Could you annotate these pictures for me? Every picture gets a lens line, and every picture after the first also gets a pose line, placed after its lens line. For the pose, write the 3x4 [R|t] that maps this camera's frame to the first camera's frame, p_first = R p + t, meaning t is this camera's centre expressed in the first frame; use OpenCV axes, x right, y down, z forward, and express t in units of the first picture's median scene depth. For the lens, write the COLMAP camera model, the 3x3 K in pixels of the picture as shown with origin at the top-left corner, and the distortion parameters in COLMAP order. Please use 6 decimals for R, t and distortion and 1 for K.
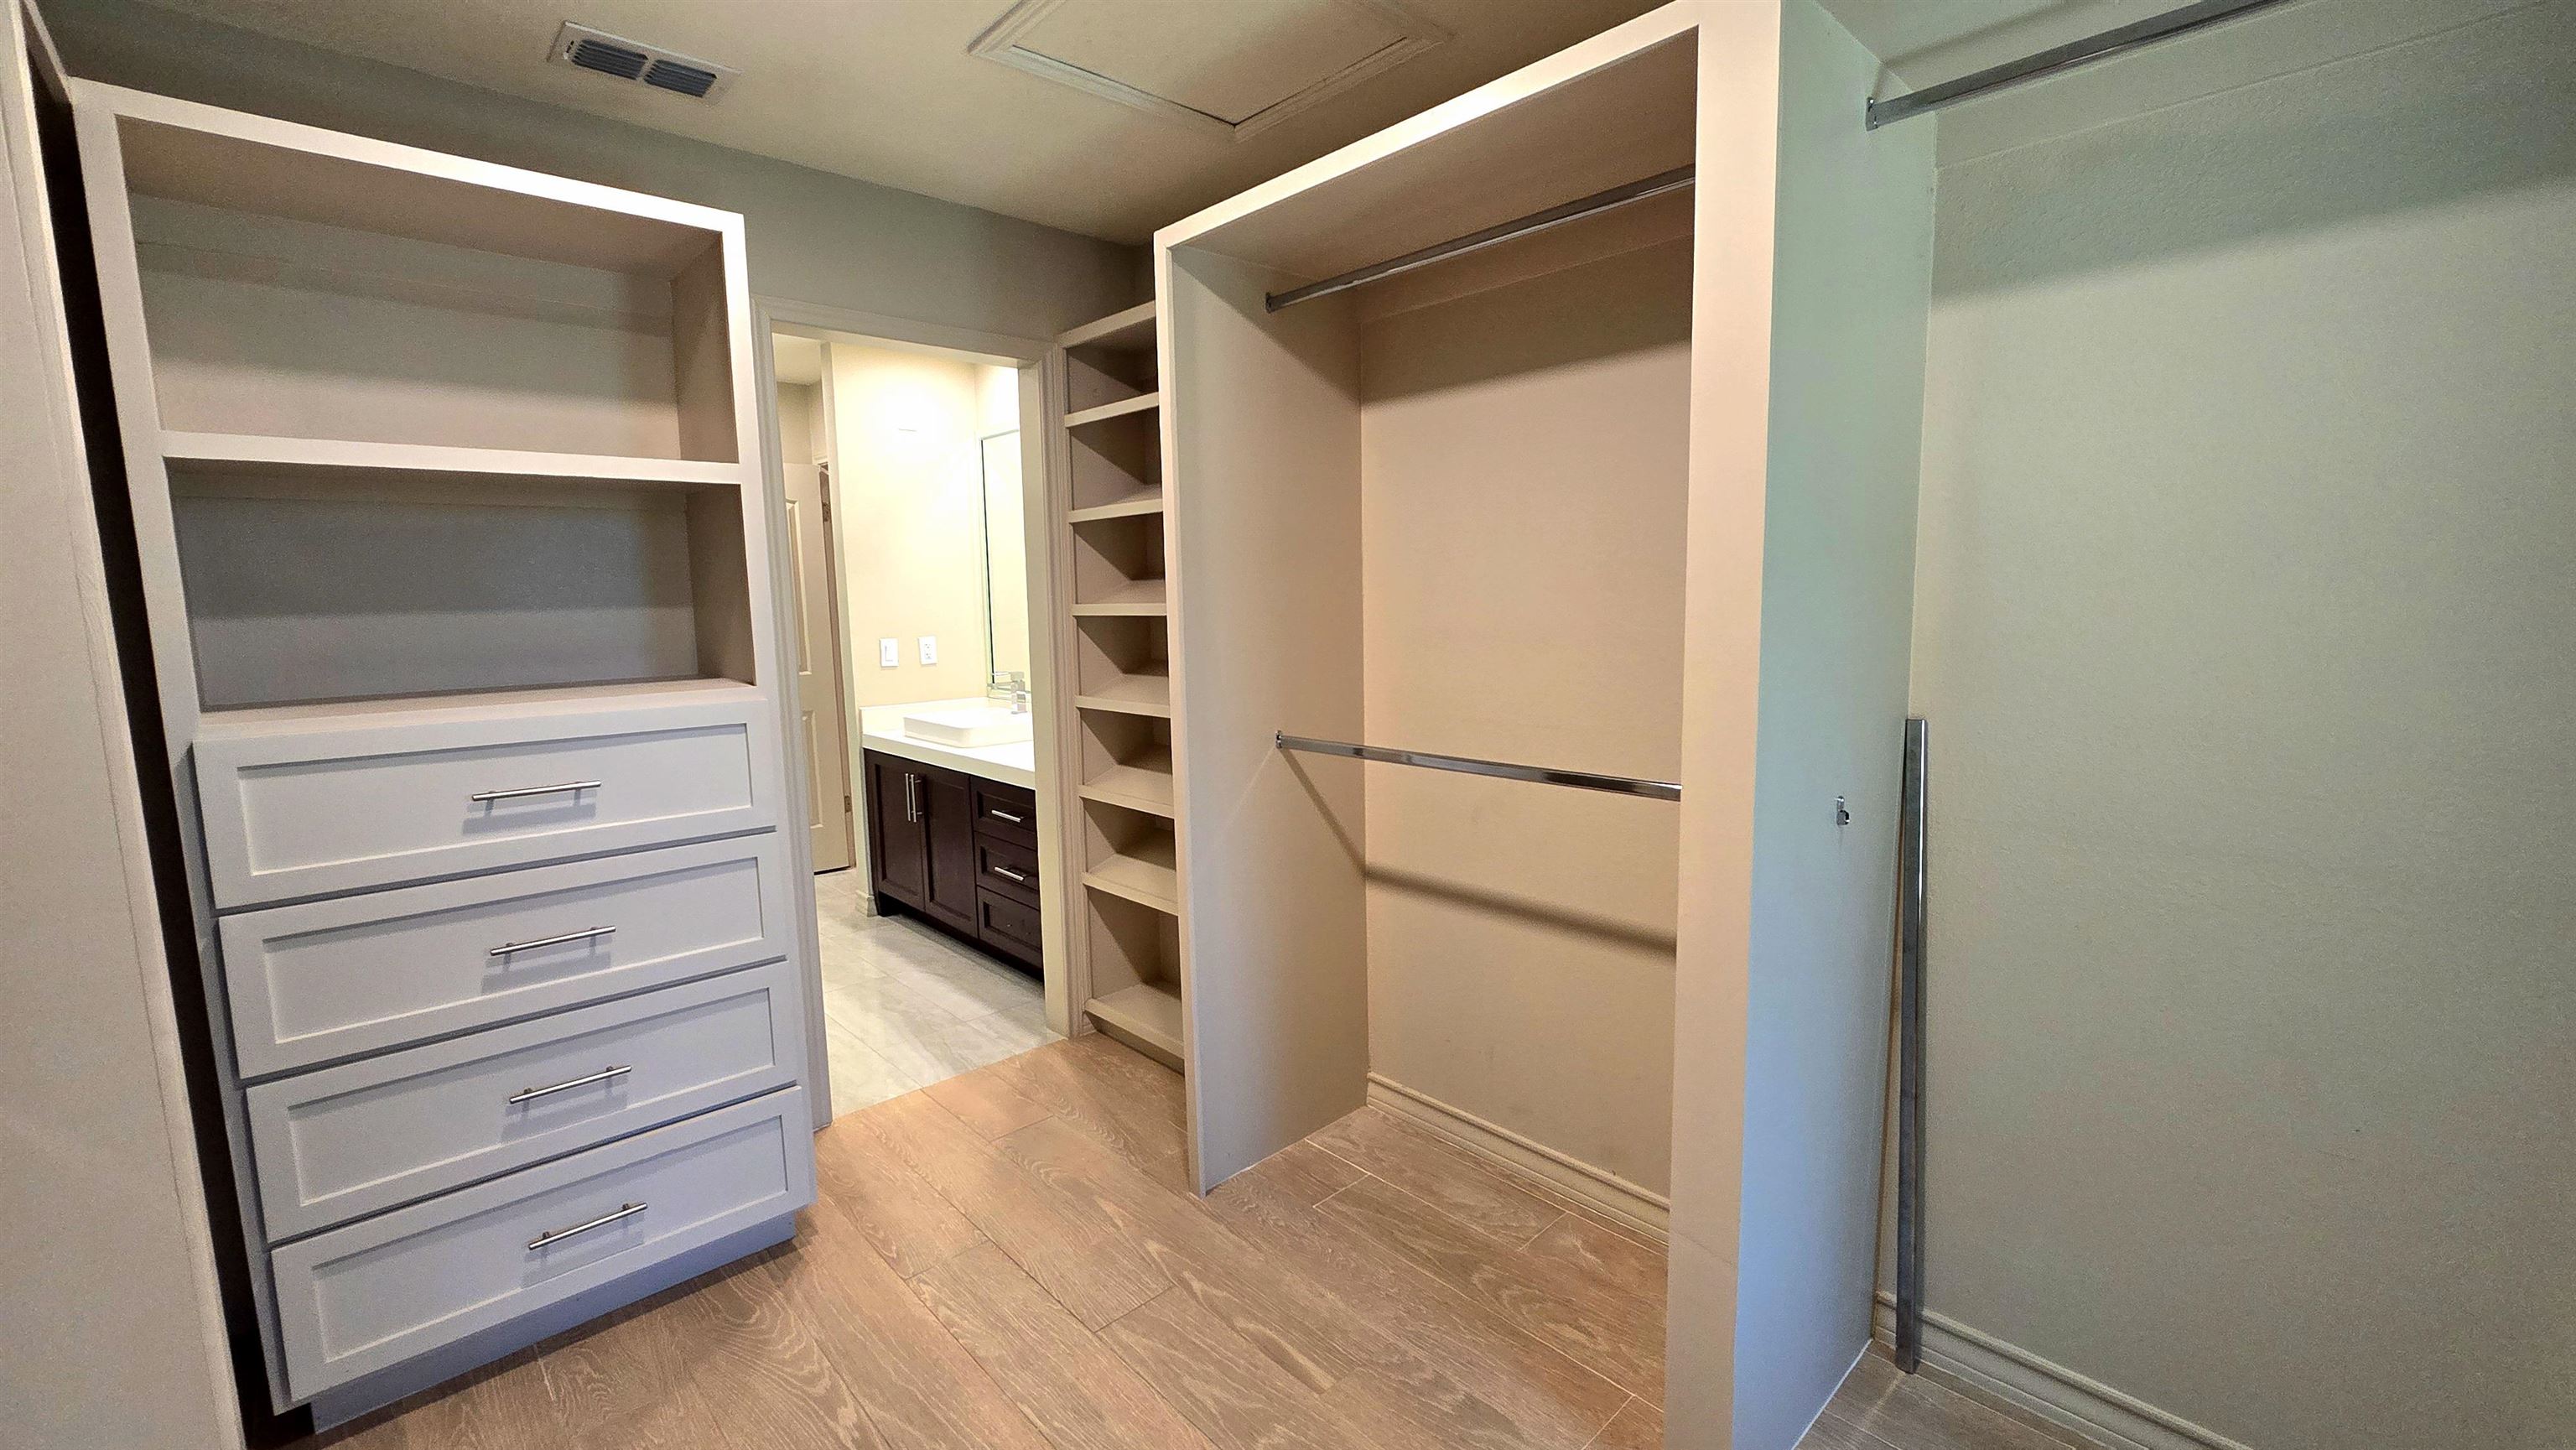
lens RADIAL K [[1052.1, 0, 1274.2], [0, 1052.1, 718.6], [0, 0, 1]] dist [-0.008657, 0.003375]
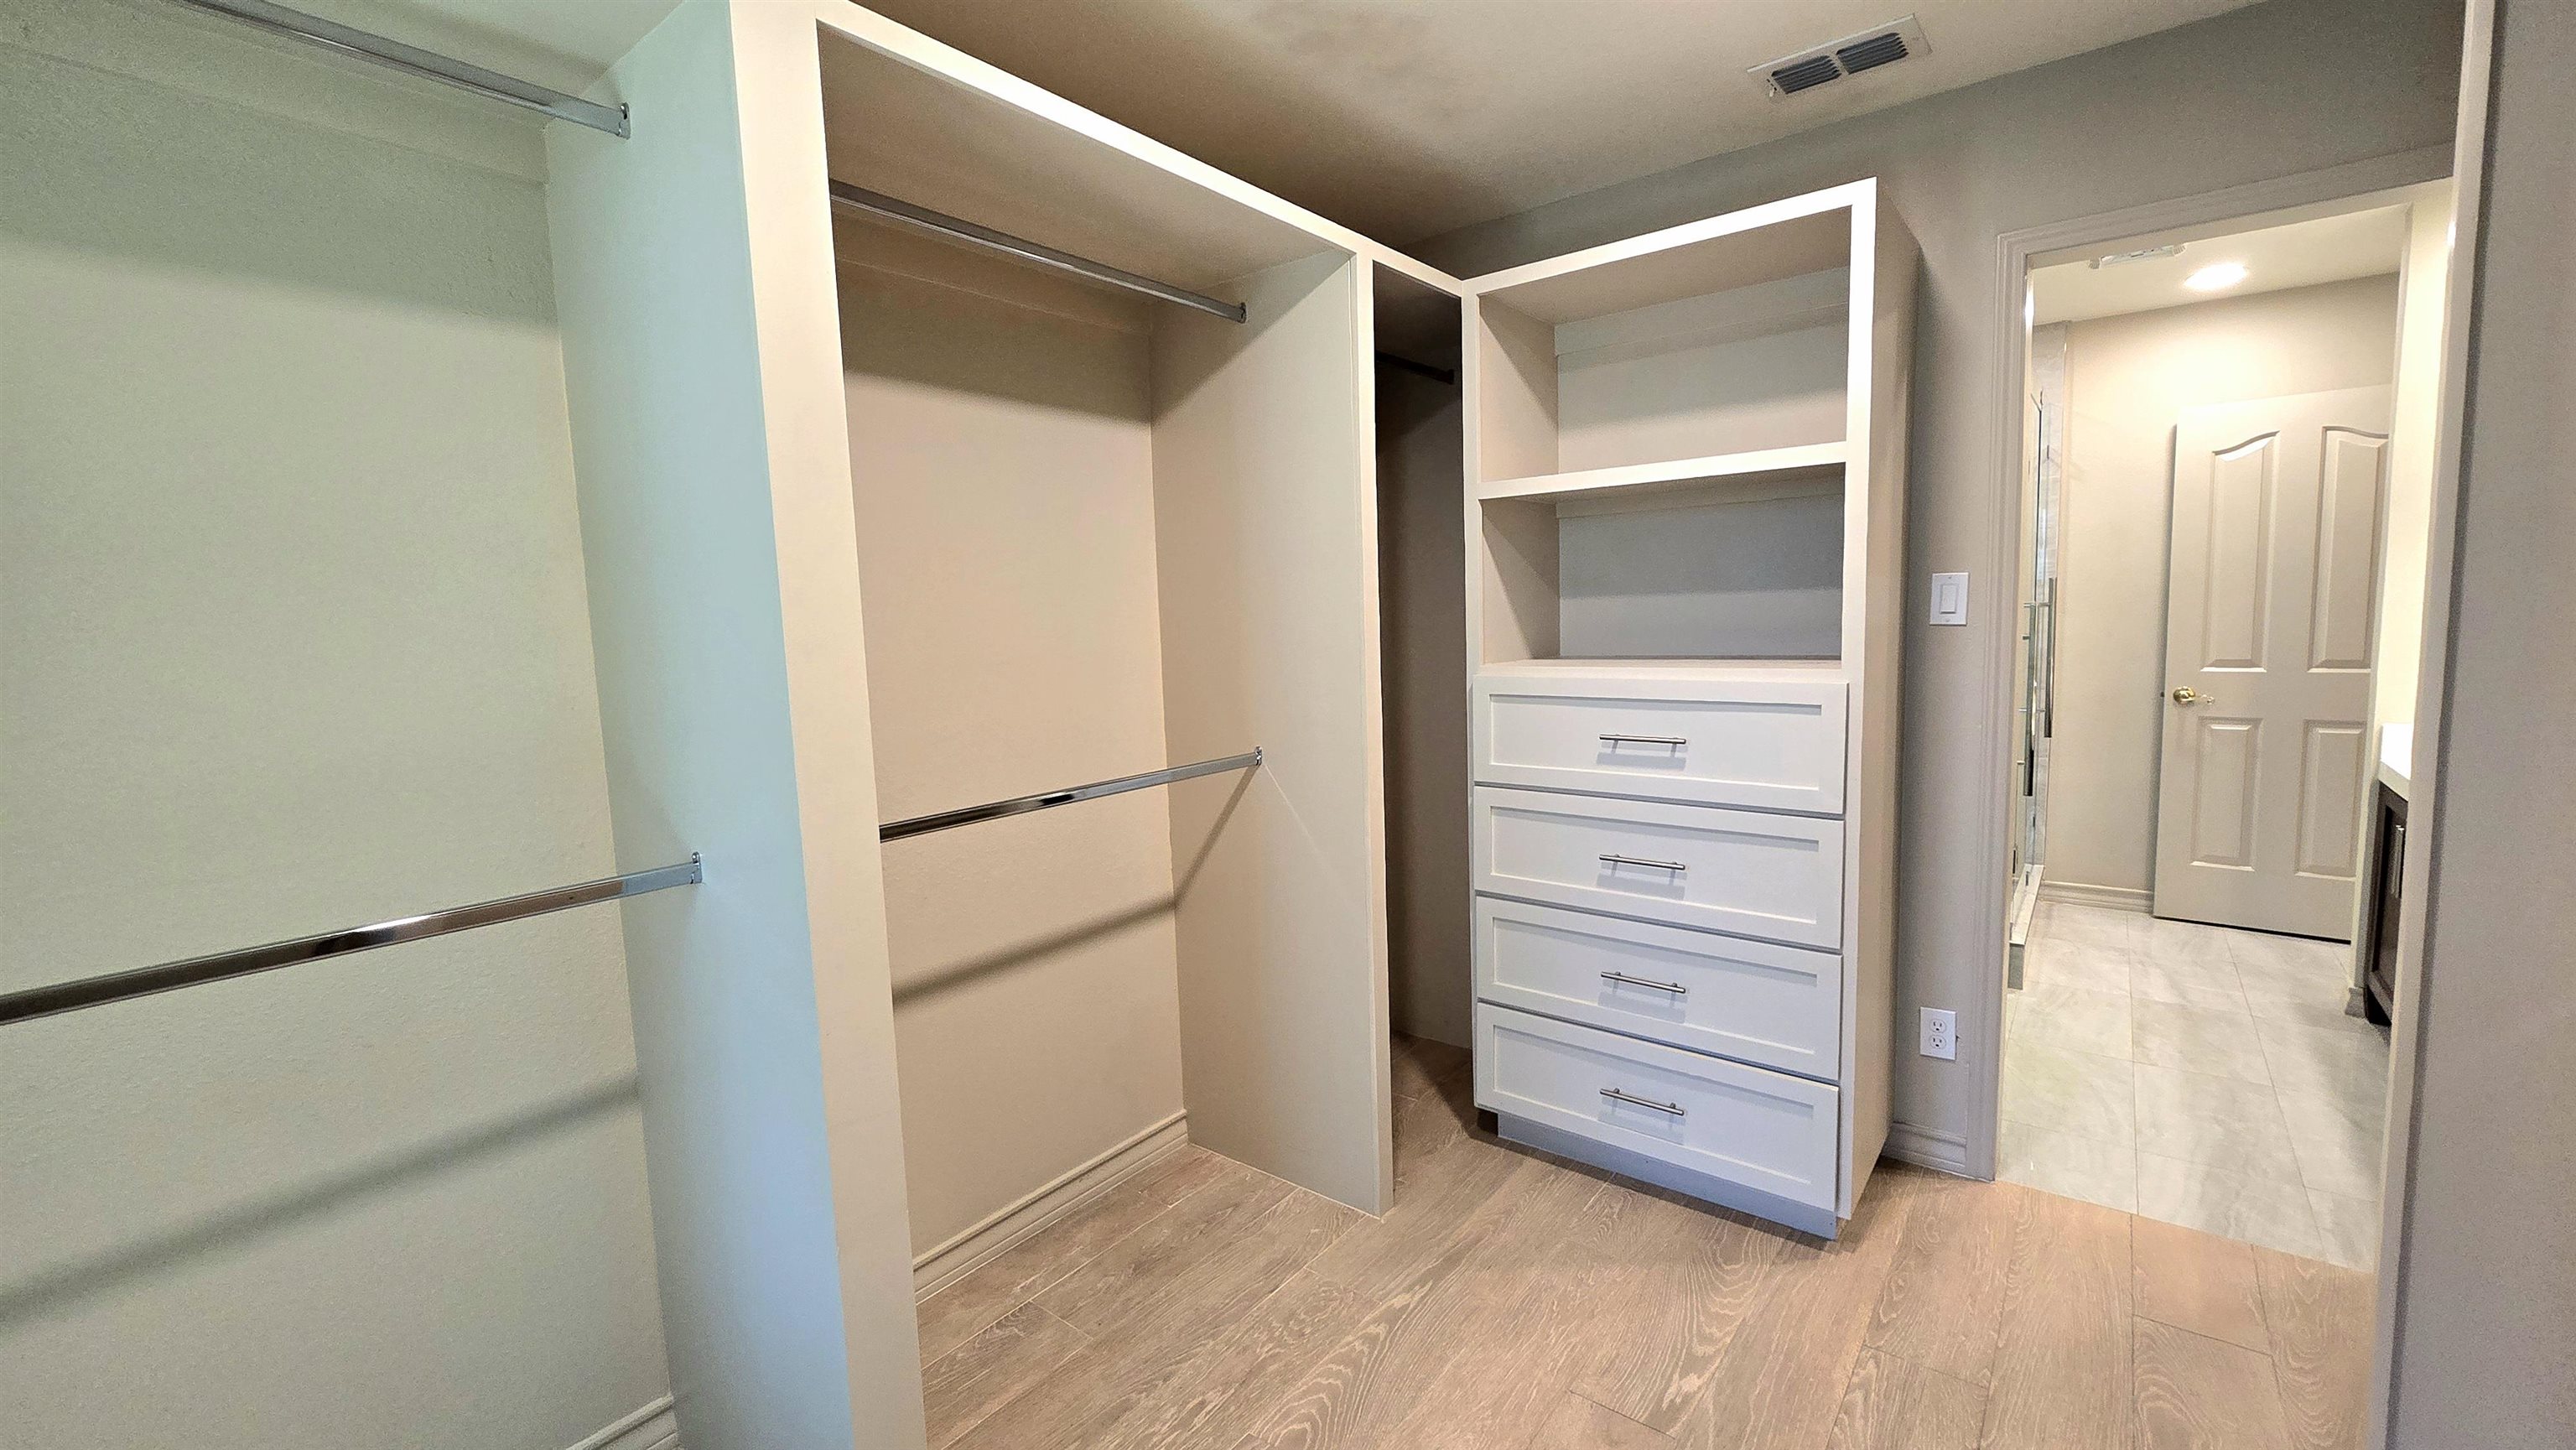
lens RADIAL K [[1052.1, 0, 1276.6], [0, 1052.1, 716.9], [0, 0, 1]] dist [-0.008657, 0.003375]
pose [[0.148350, 0.115035, -0.982222, 0.417162], [-0.091210, 0.990570, 0.102237, -0.041507], [0.984720, 0.074422, 0.157443, 0.355019]]
